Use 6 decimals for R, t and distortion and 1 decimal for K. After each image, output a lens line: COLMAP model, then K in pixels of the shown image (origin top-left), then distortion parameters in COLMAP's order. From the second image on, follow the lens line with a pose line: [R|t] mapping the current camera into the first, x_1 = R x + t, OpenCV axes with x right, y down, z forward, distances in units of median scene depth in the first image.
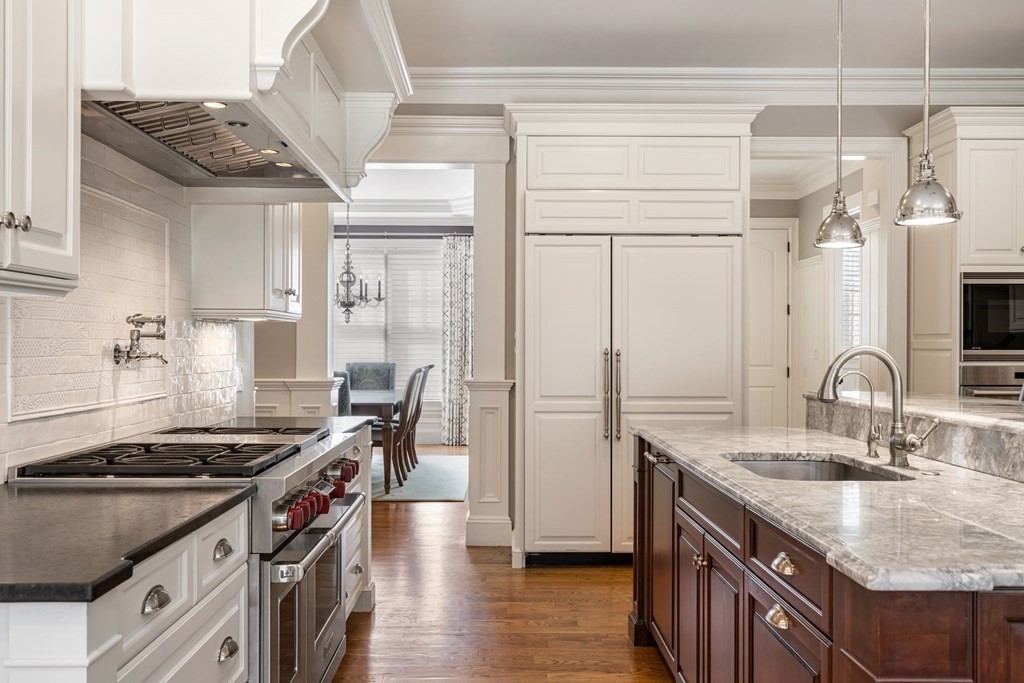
lens RADIAL K [[959.2, 0, 494.8], [0, 959.2, 343.0], [0, 0, 1]] dist [-0.002058, 0.000913]
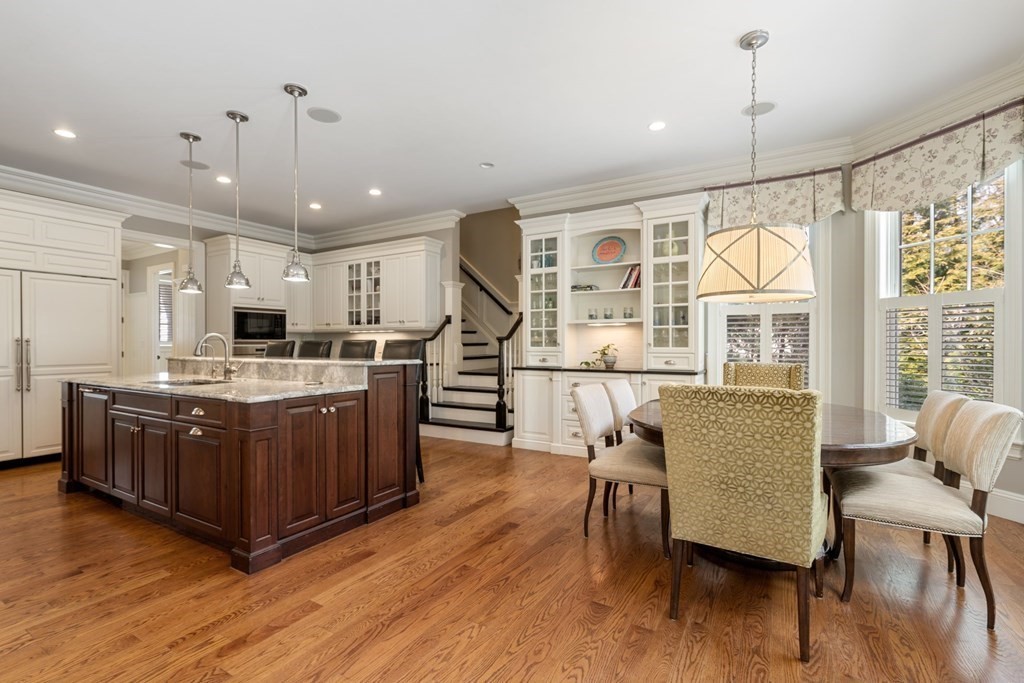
lens RADIAL K [[466.6, 0, 508.8], [0, 466.6, 344.2], [0, 0, 1]] dist [0.000669, 0.000518]
pose [[0.514056, -0.005409, 0.857739, -0.144511], [0.001514, 0.999984, 0.005398, 0.013717], [-0.857755, -0.001477, 0.514056, -0.162285]]
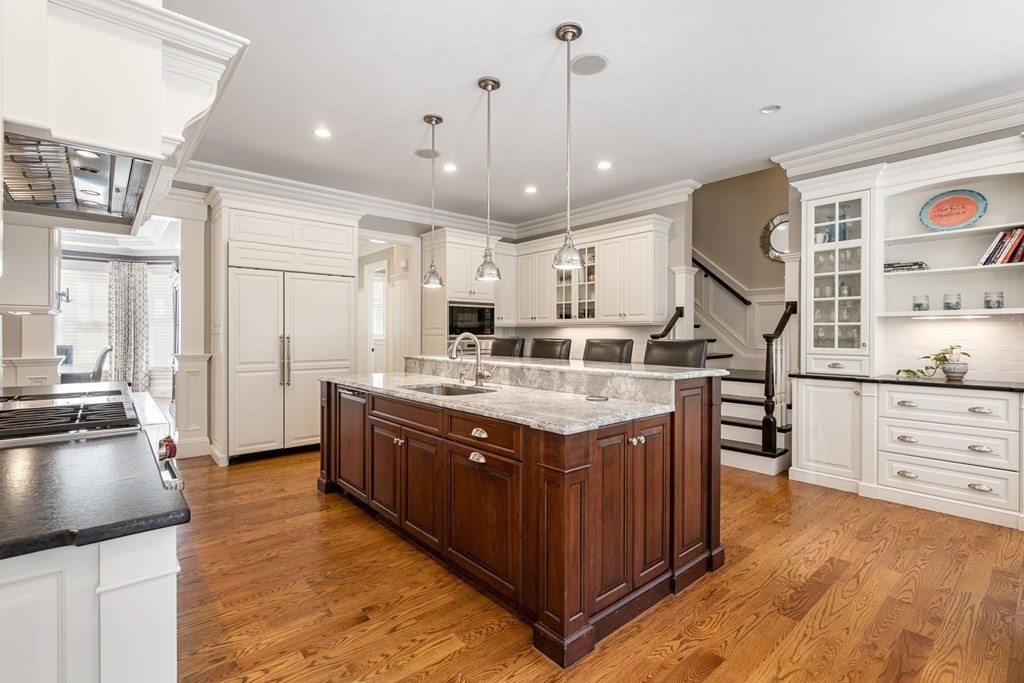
lens RADIAL K [[473.3, 0, 509.2], [0, 473.3, 333.0], [0, 0, 1]] dist [-0.001519, 0.000142]
pose [[0.759499, -0.000401, 0.650508, -0.135033], [-0.001163, 0.999997, 0.001974, 0.000345], [-0.650507, -0.002256, 0.759497, 0.053519]]
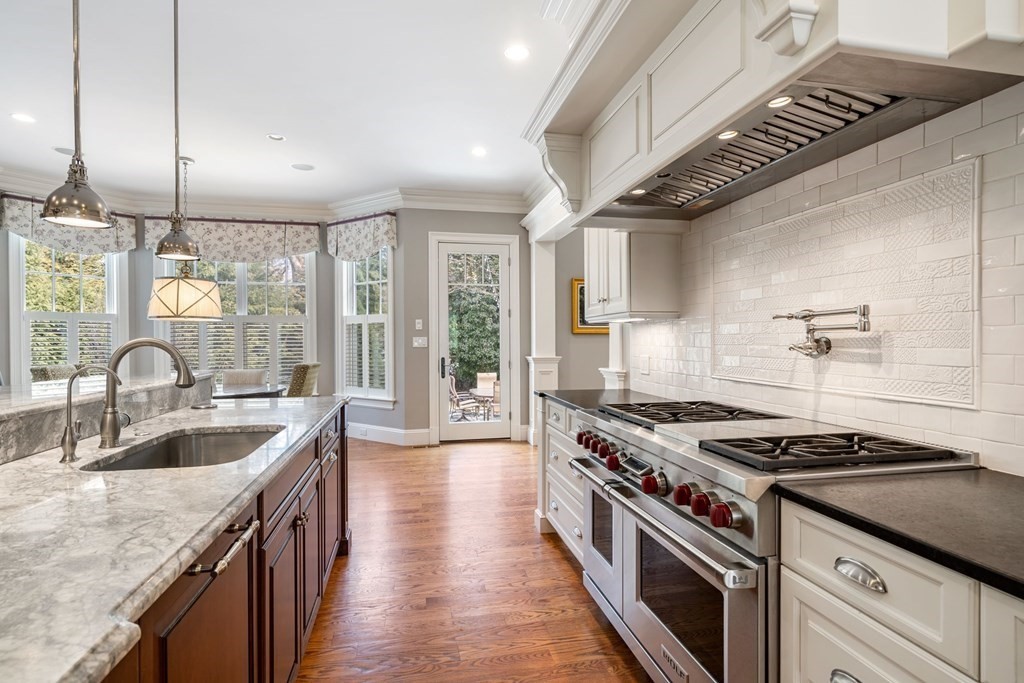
lens RADIAL K [[506.5, 0, 512.0], [0, 506.5, 341.5], [0, 0, 1]] dist [-0.000200, 0.000273]
pose [[-0.979152, 0.000423, -0.203131, 0.046344], [-0.000502, 0.999990, 0.004500, 0.002216], [0.203130, 0.004508, -0.979141, 0.880915]]
